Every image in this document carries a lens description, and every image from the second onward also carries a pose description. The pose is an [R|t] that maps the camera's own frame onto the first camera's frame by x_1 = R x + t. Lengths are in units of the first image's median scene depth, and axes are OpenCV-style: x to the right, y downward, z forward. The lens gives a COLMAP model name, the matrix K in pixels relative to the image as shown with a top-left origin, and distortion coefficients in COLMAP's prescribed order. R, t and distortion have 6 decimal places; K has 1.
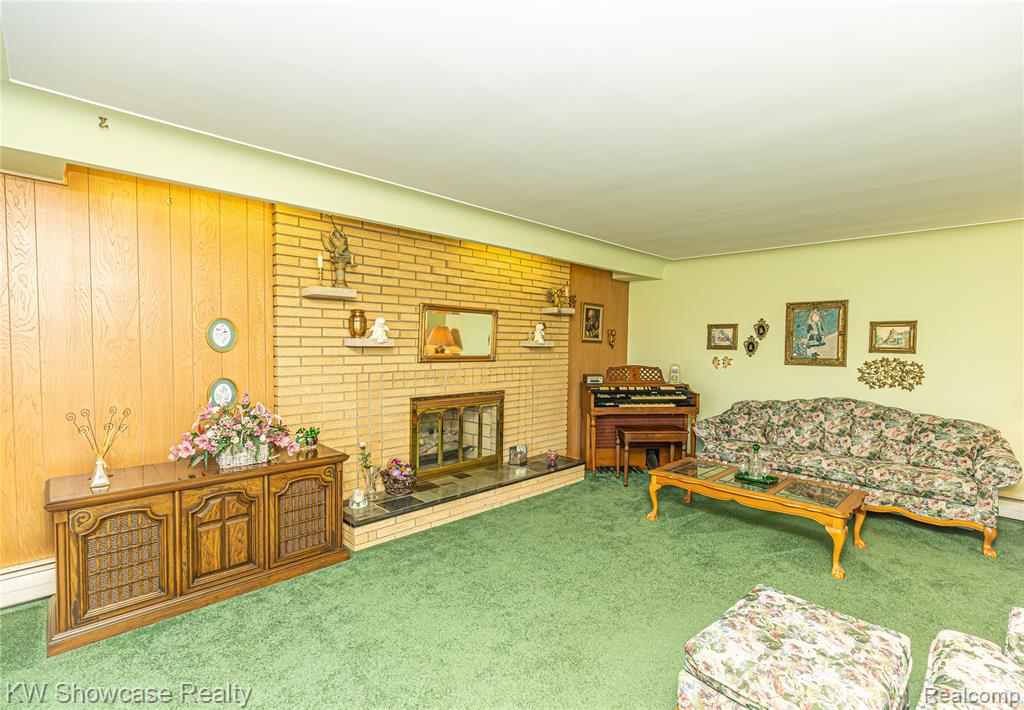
lens RADIAL K [[469.3, 0, 513.8], [0, 469.3, 356.0], [0, 0, 1]] dist [0.000229, 0.000145]
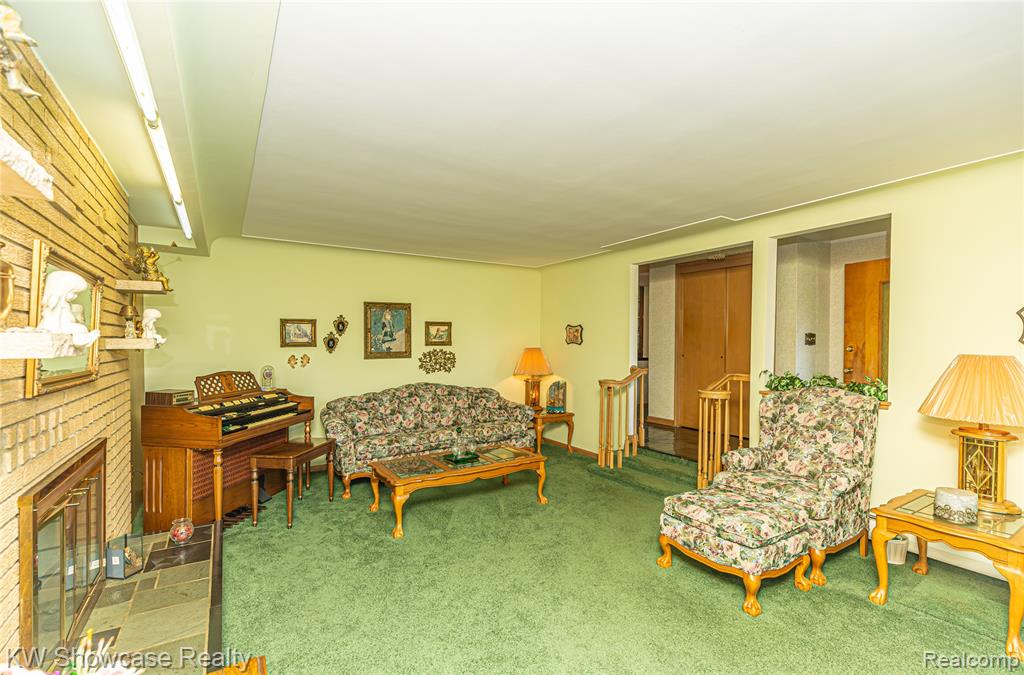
lens RADIAL K [[471.0, 0, 514.1], [0, 471.0, 341.2], [0, 0, 1]] dist [0.001086, -0.000007]
pose [[0.207852, -0.013354, 0.978069, -0.439751], [0.036798, 0.999306, 0.005824, -0.017523], [-0.977468, 0.034780, 0.208199, 0.479956]]
